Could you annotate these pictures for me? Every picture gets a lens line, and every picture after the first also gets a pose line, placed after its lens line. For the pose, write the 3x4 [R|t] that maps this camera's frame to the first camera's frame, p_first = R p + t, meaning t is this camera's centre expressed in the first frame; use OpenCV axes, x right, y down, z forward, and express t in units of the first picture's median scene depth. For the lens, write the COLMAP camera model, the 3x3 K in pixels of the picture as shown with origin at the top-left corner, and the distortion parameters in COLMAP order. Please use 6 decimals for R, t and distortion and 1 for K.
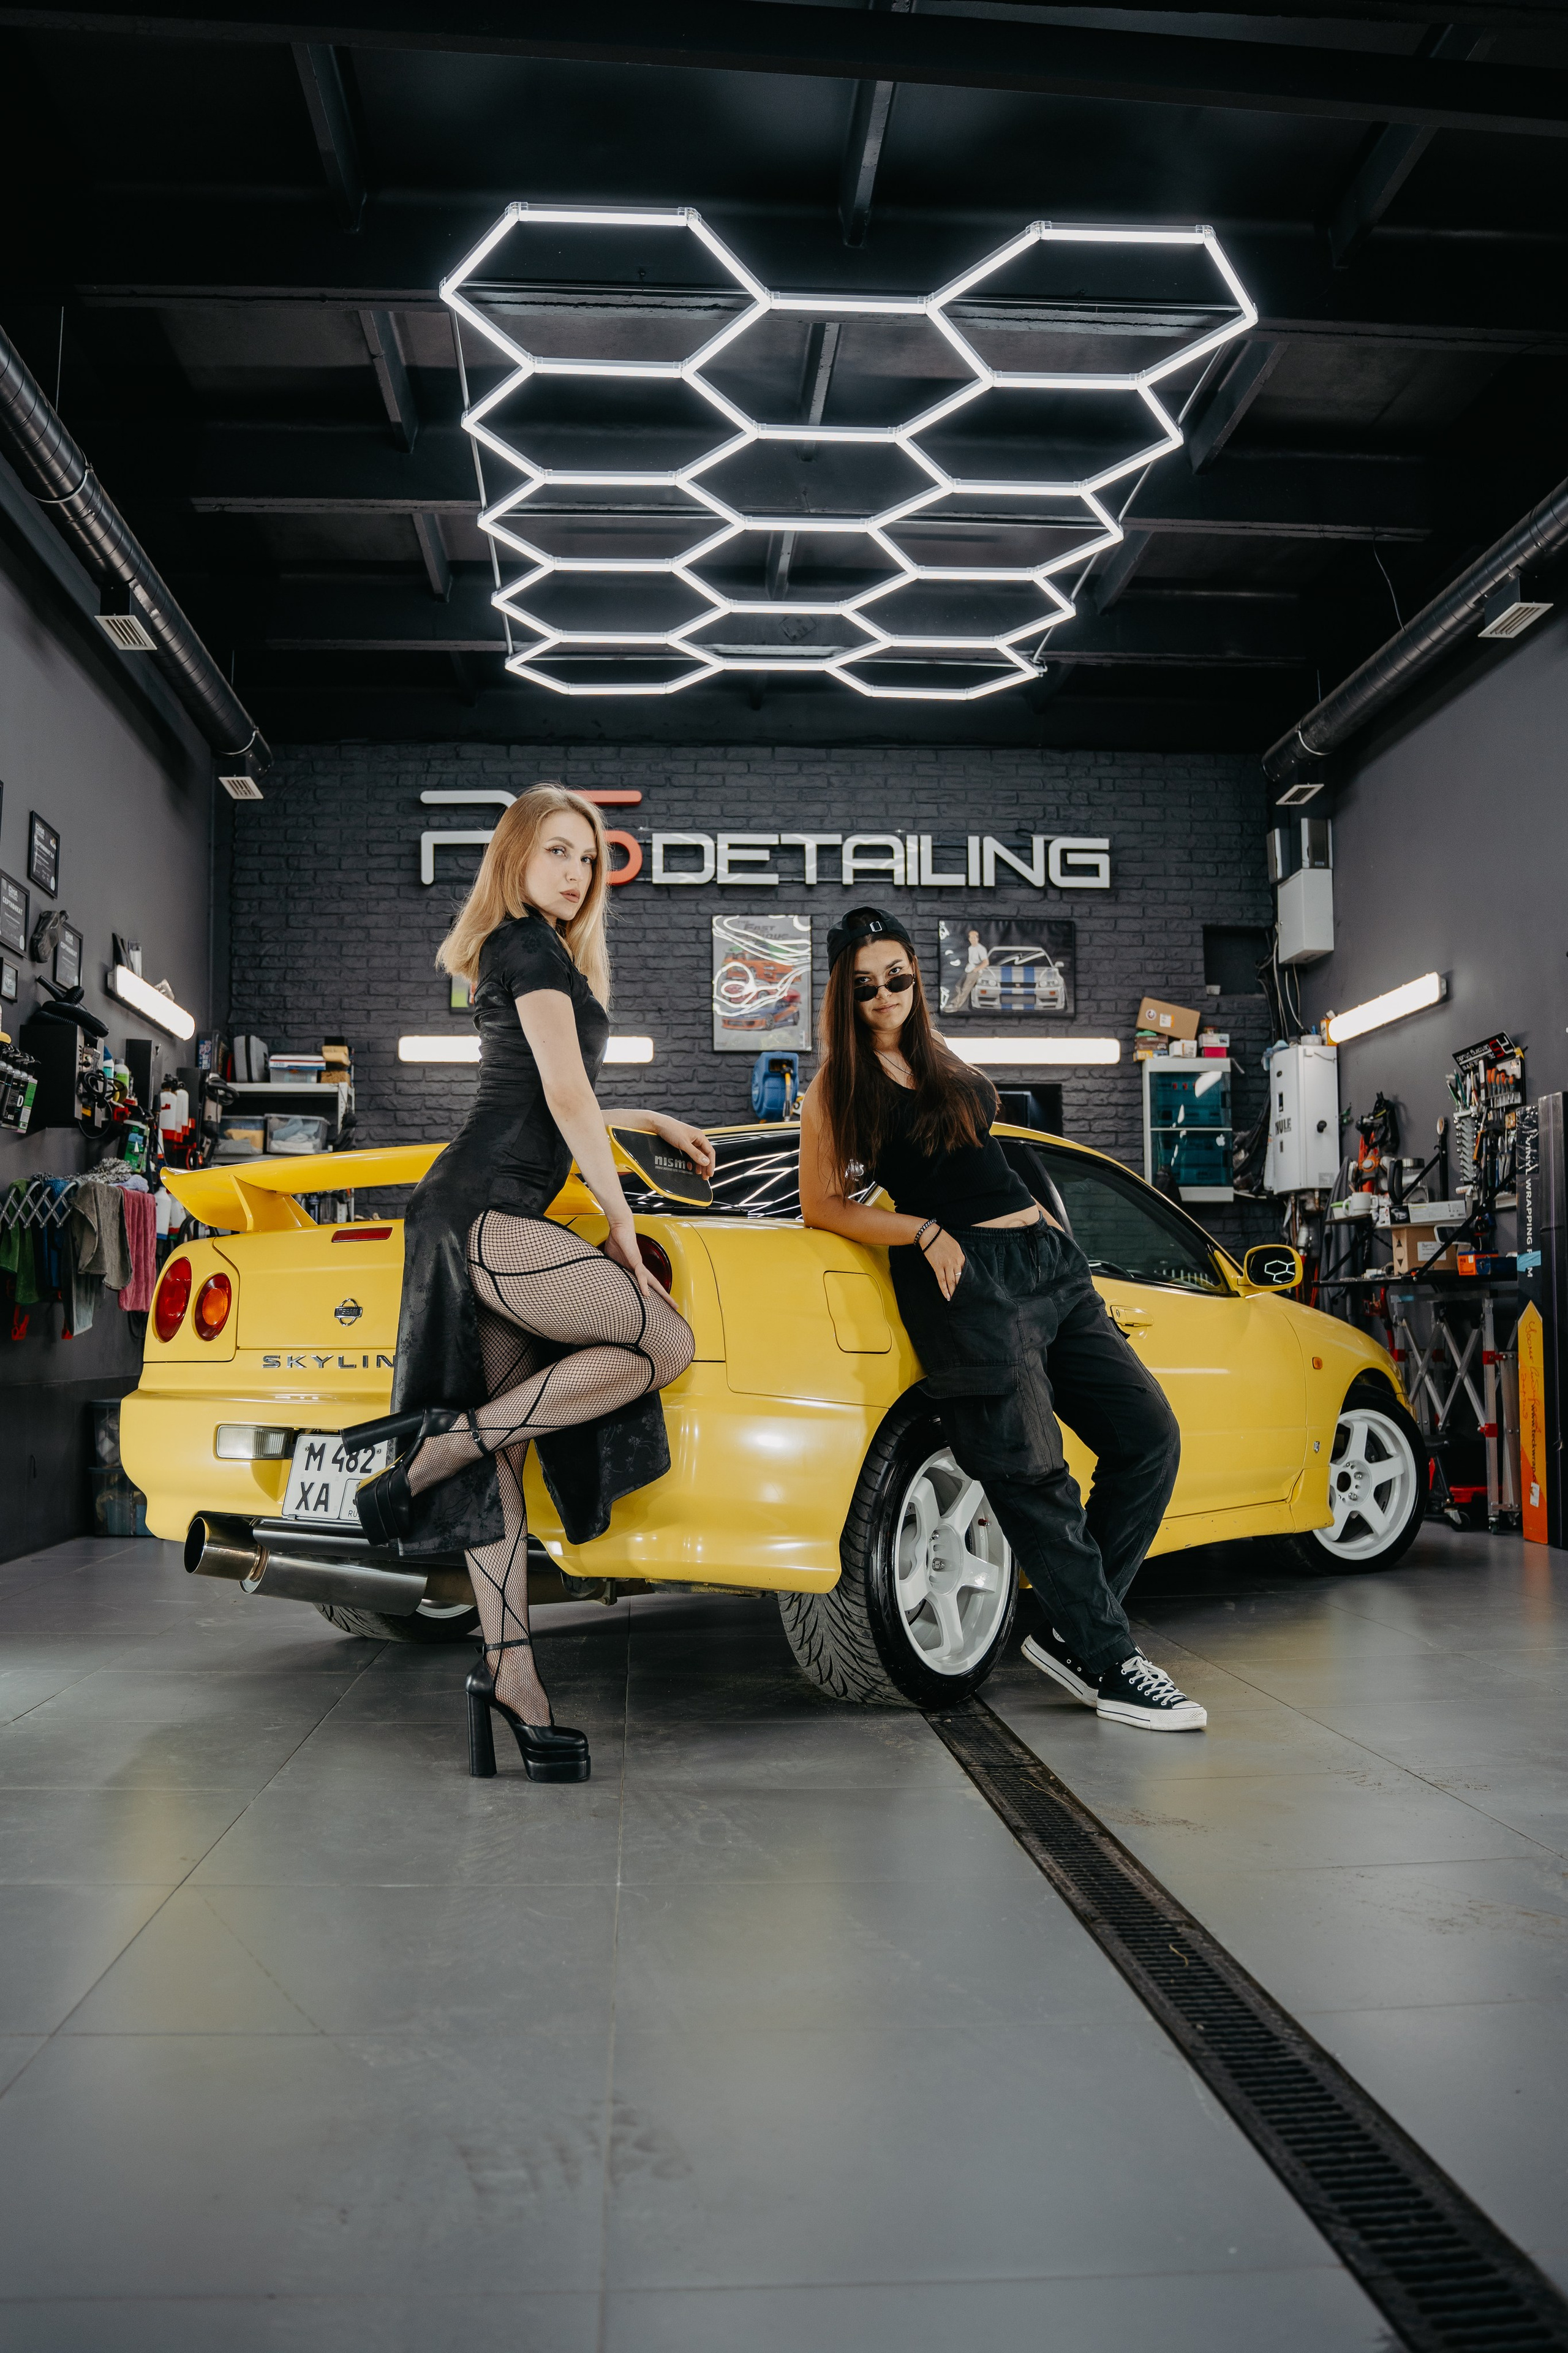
lens RADIAL K [[1953.1, 0, 769.6], [0, 1953.1, 1181.4], [0, 0, 1]] dist [-0.103056, 0.075789]
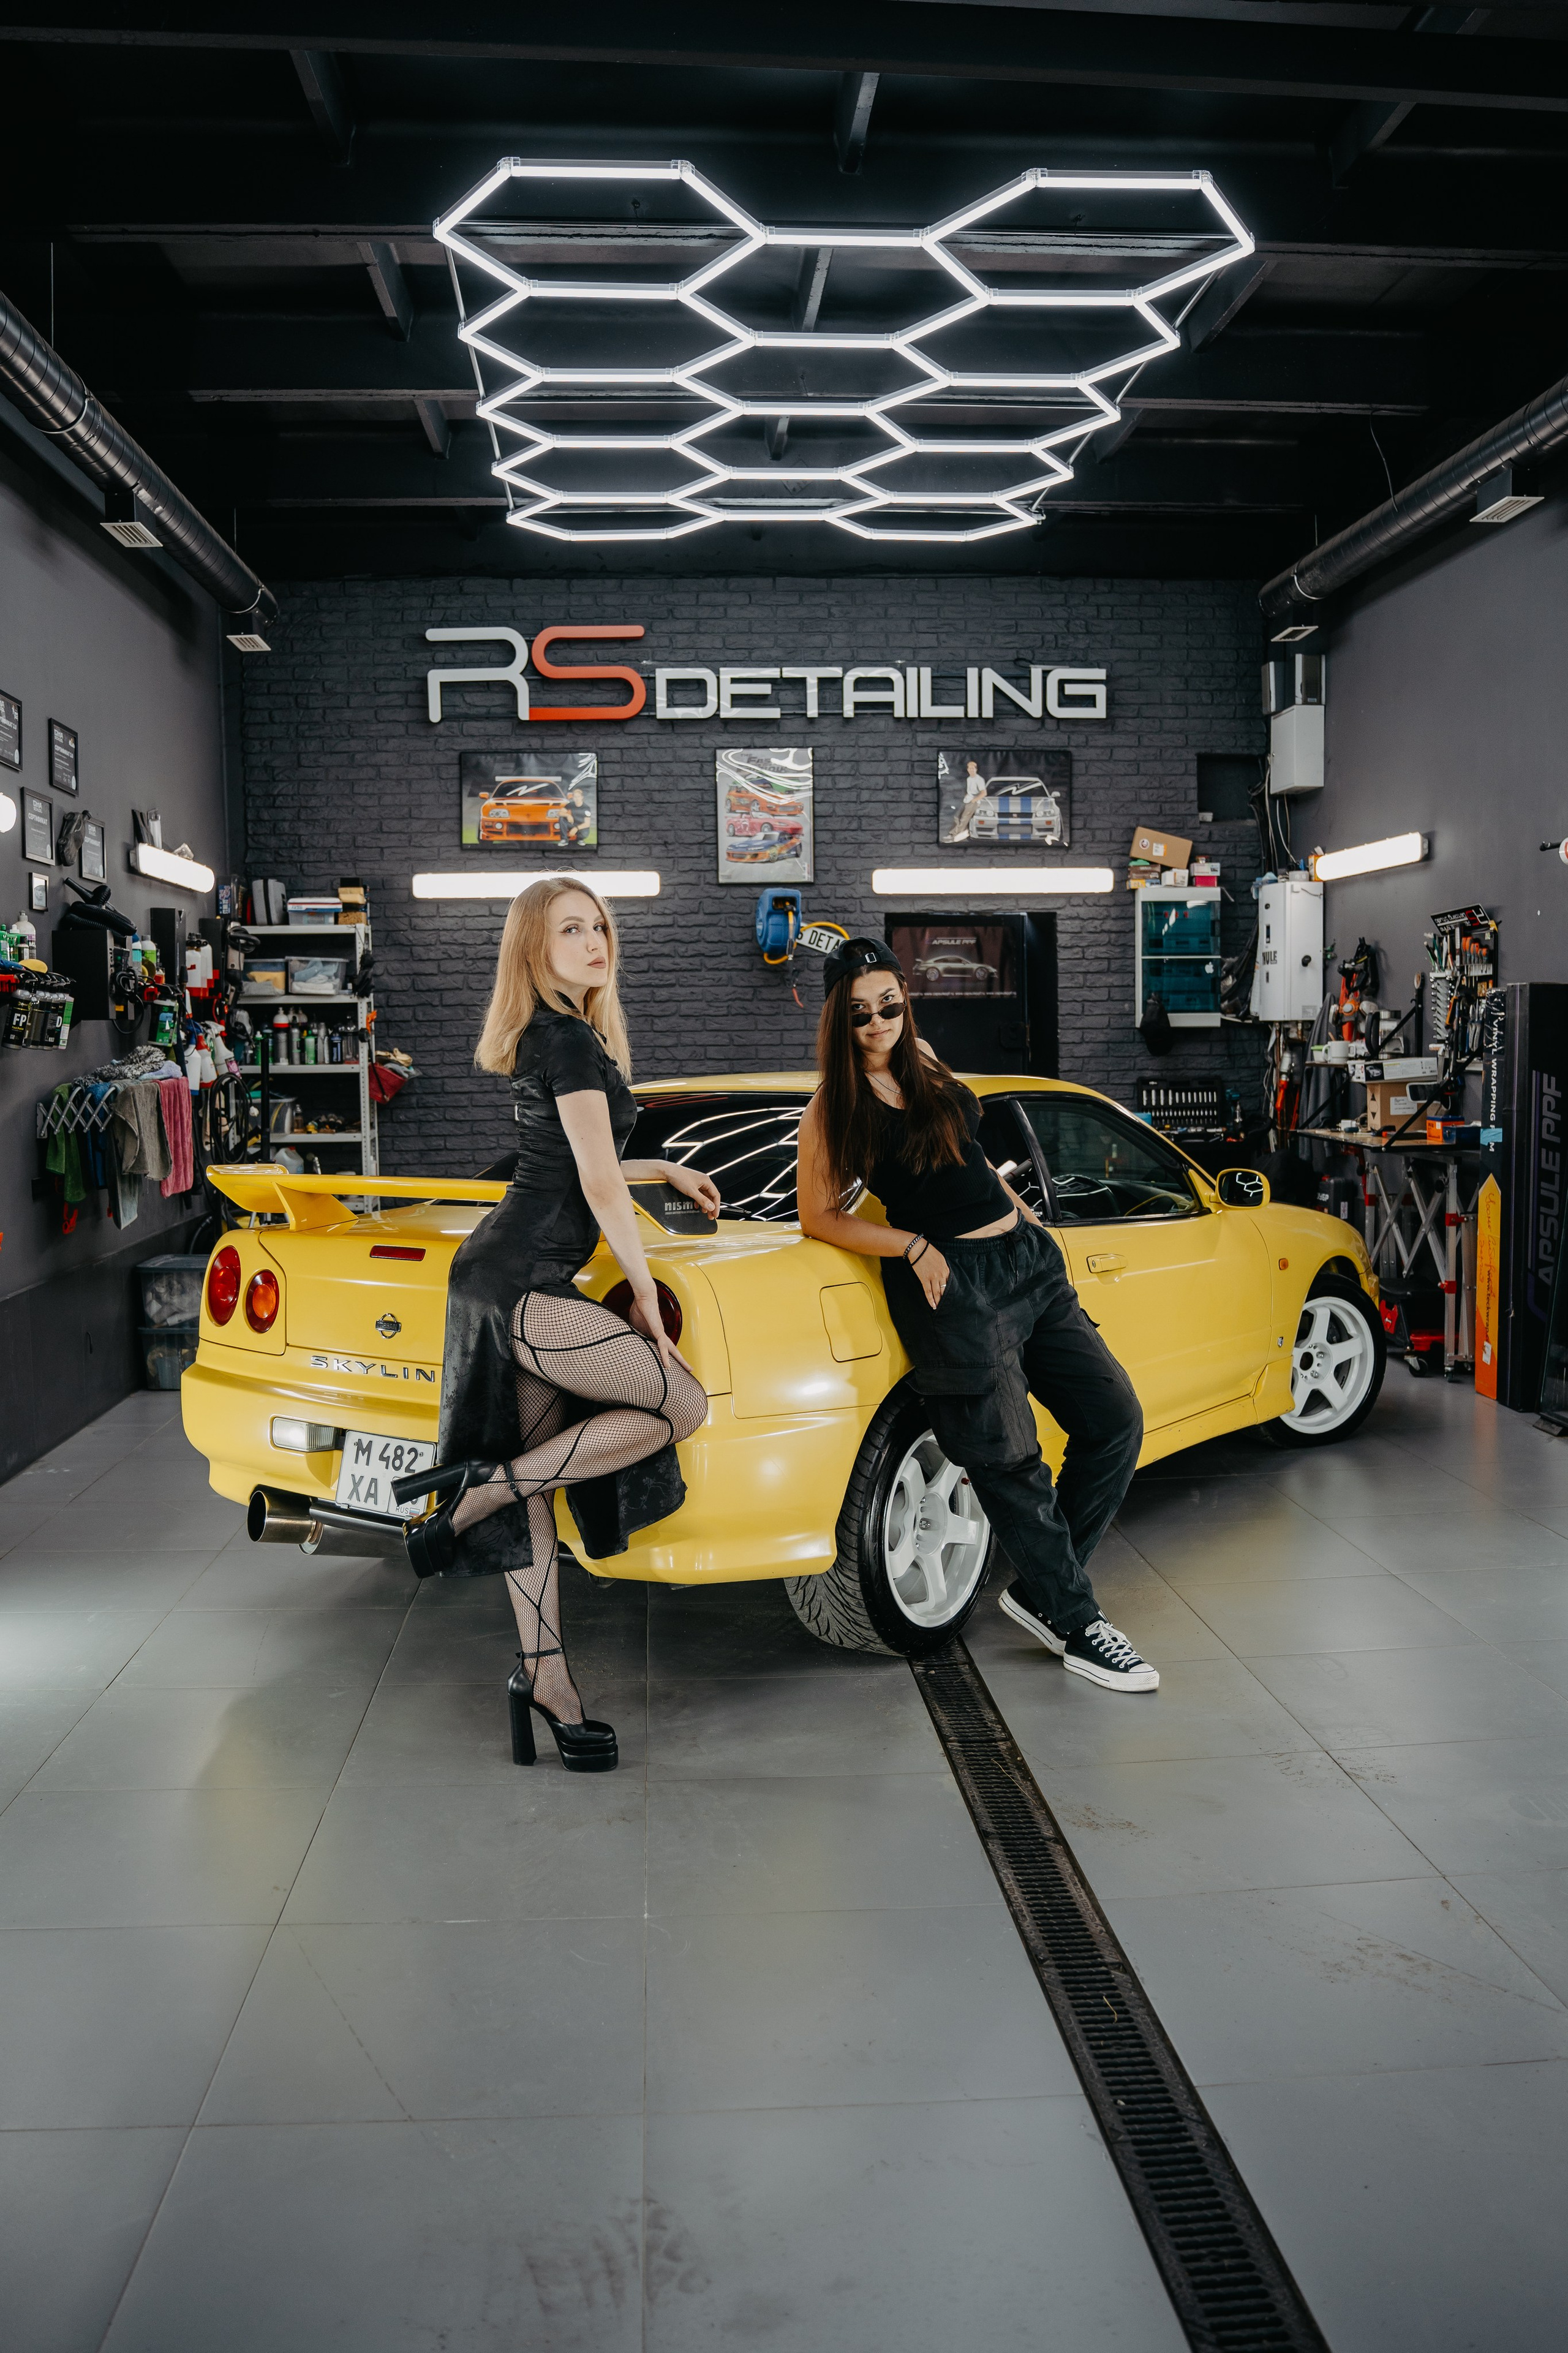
lens RADIAL K [[1920.6, 0, 784.0], [0, 1920.6, 1176.5], [0, 0, 1]] dist [-0.105948, 0.076170]
pose [[0.999964, -0.008098, 0.002581, 0.002448], [0.007609, 0.988265, 0.152562, -0.086141], [-0.003786, -0.152537, 0.988291, -0.027293]]
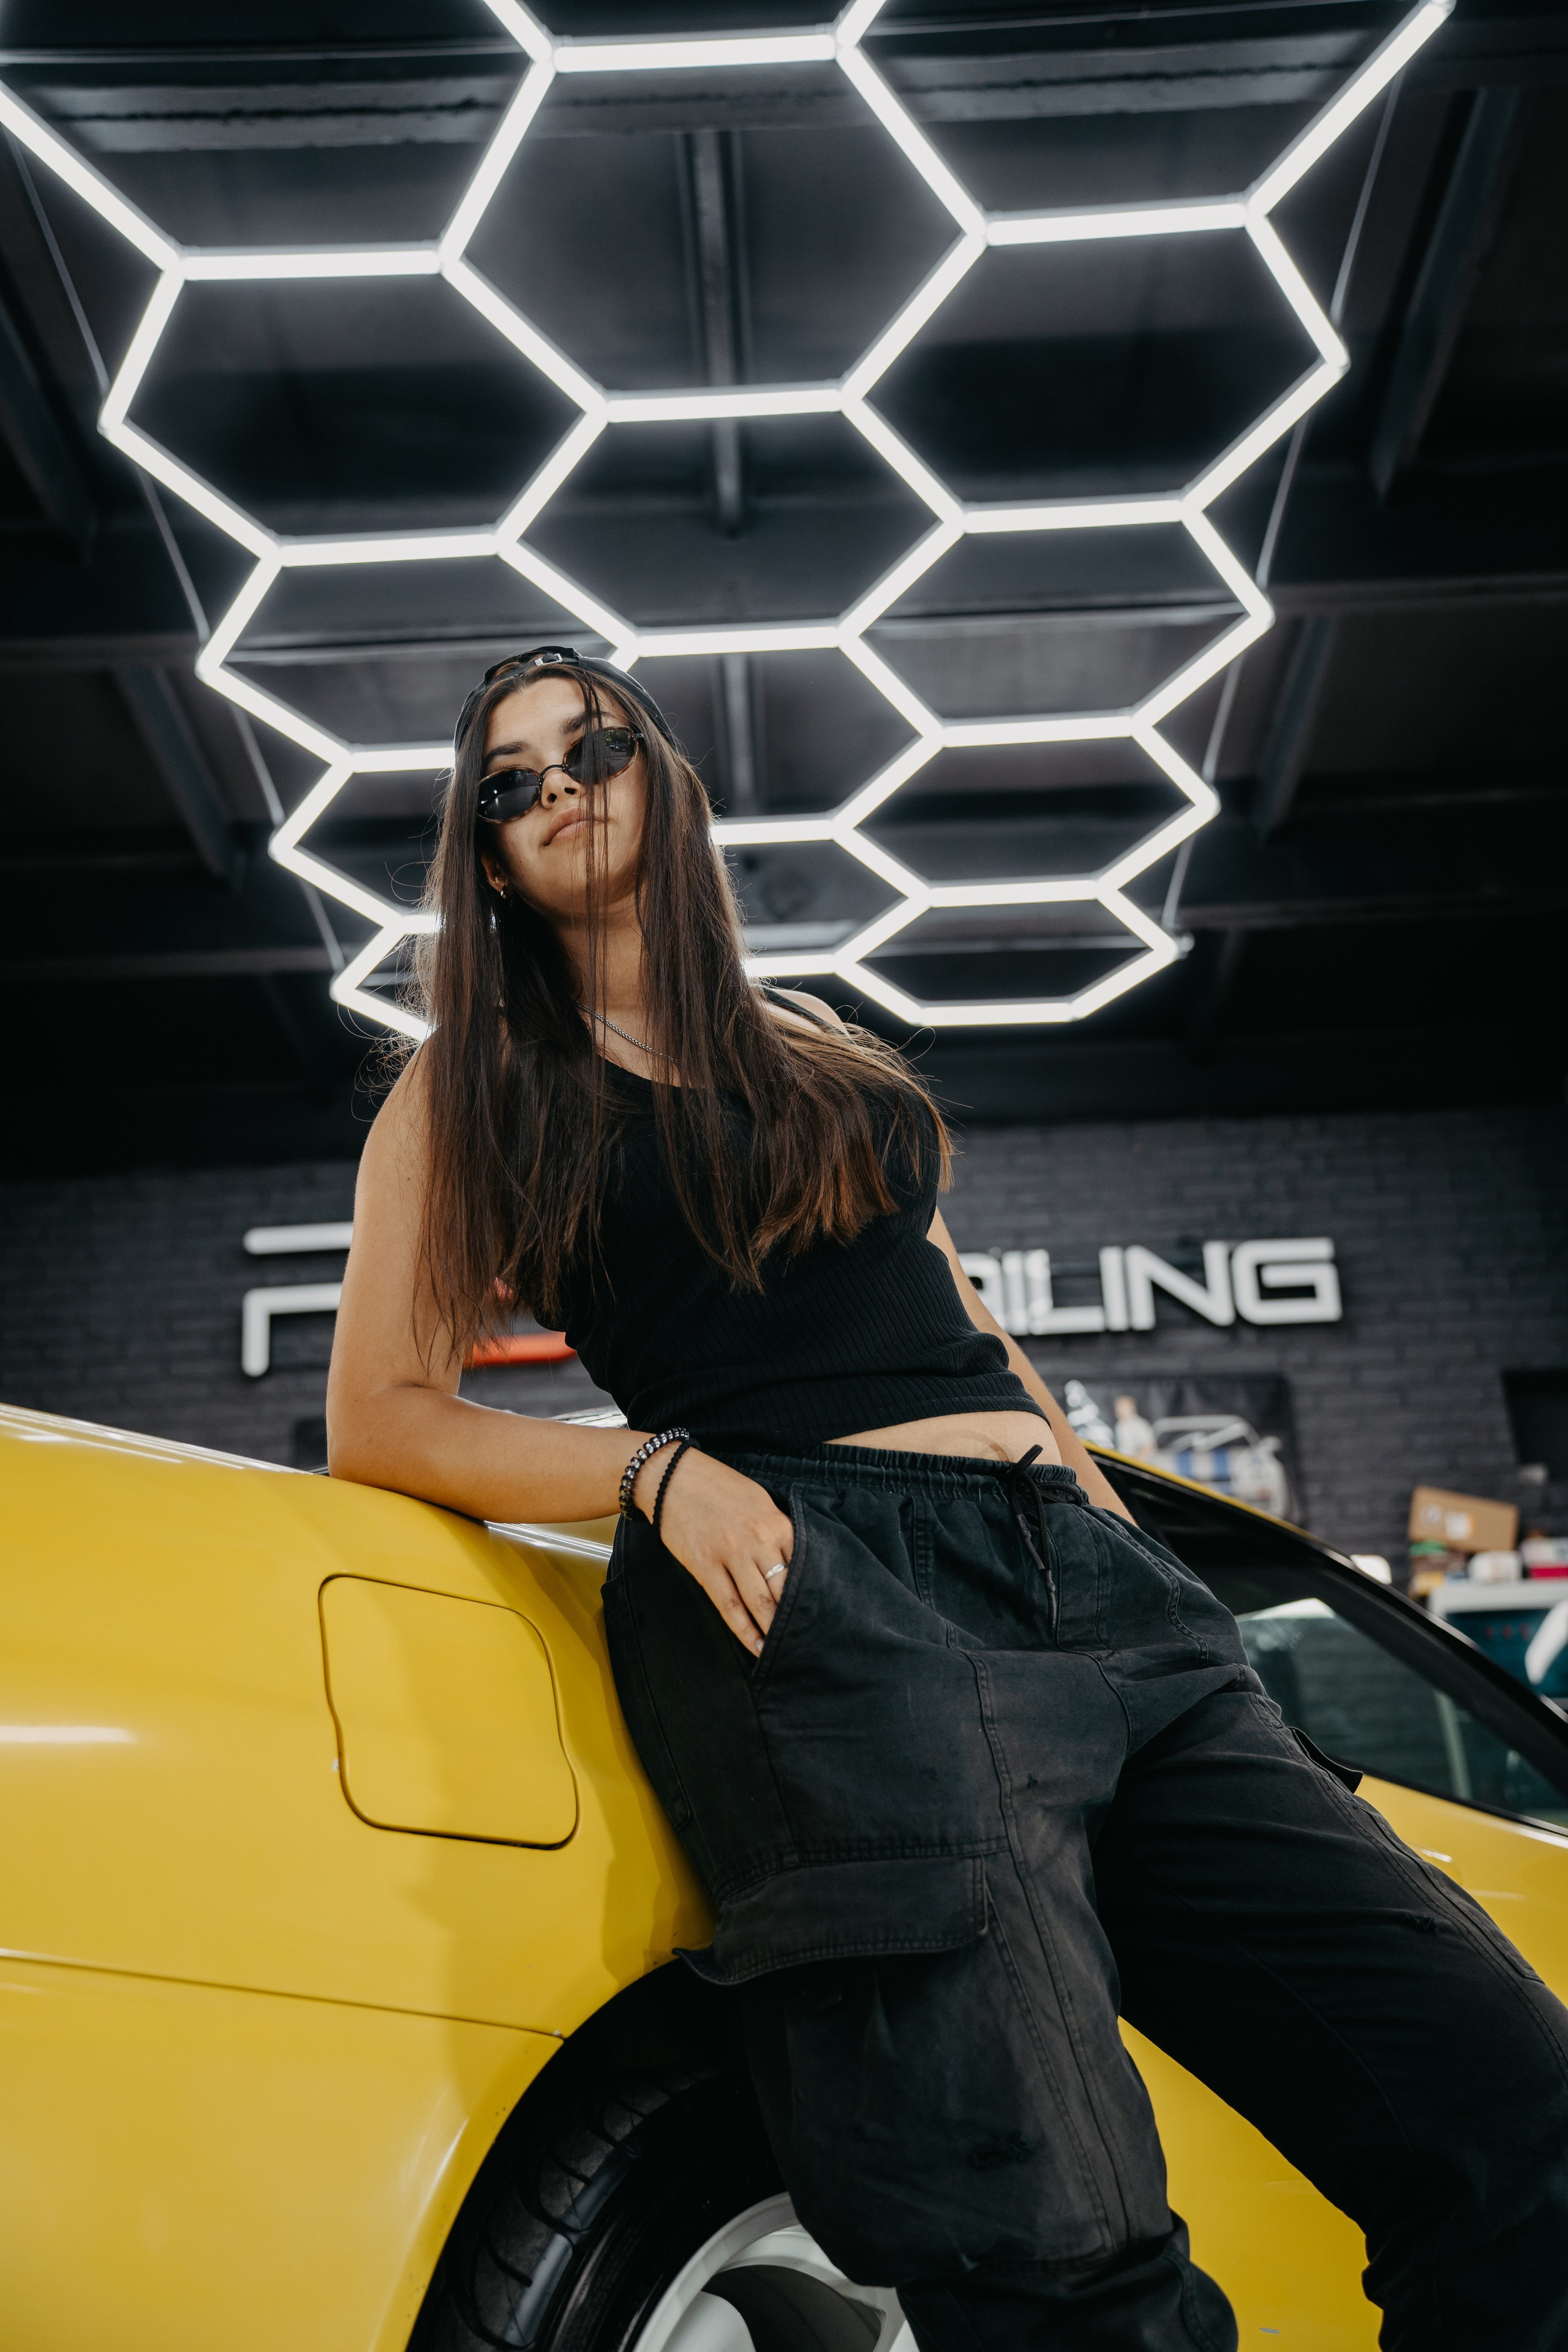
lens RADIAL K [[2448.5, 0, 784.0], [0, 2448.5, 1176.0], [0, 0, 1]] dist [0.025338, 0.247923]
pose [[0.996067, -0.065354, -0.059832, 0.061216], [0.043721, 0.949846, -0.309647, 0.053427], [0.077068, 0.305813, 0.948967, 0.287953]]
